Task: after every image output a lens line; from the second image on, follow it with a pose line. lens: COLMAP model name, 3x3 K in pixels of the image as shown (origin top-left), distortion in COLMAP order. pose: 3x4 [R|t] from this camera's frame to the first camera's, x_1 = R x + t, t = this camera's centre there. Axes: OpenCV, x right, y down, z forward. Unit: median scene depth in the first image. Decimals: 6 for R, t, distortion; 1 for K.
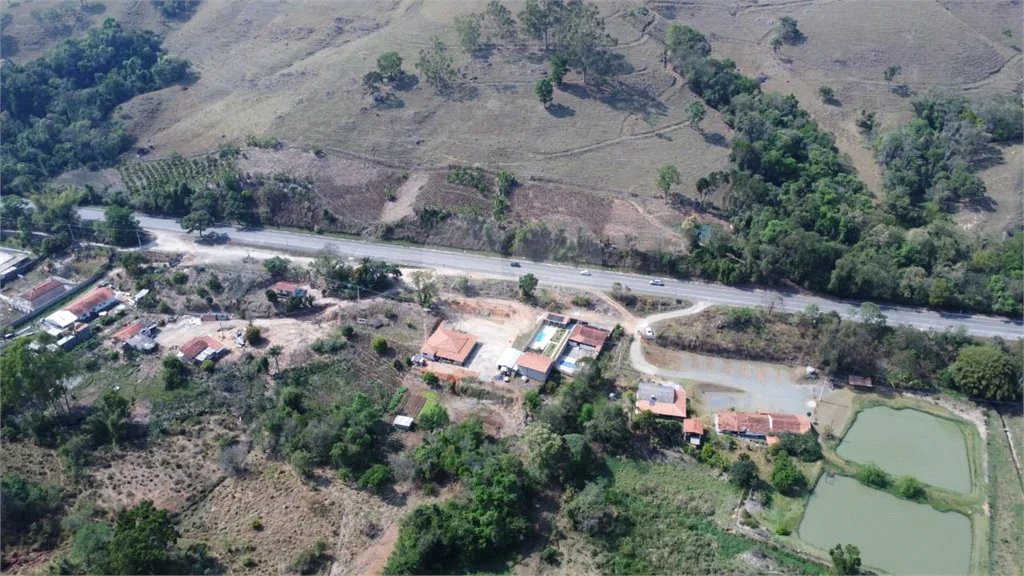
lens RADIAL K [[766.4, 0, 515.0], [0, 766.4, 284.1], [0, 0, 1]] dist [0.003778, -0.004098]
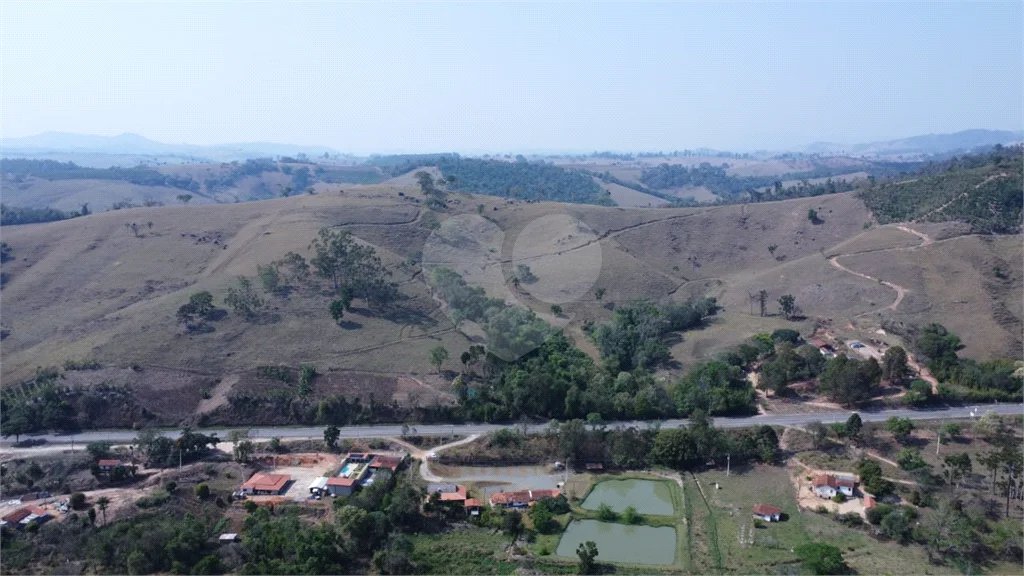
lens RADIAL K [[766.4, 0, 515.4], [0, 766.4, 286.7], [0, 0, 1]] dist [0.003778, -0.004098]
pose [[0.961644, -0.046633, 0.270309, -0.020005], [0.149829, 0.914747, -0.375219, 0.277017], [-0.229767, 0.401327, 0.886647, -0.228896]]
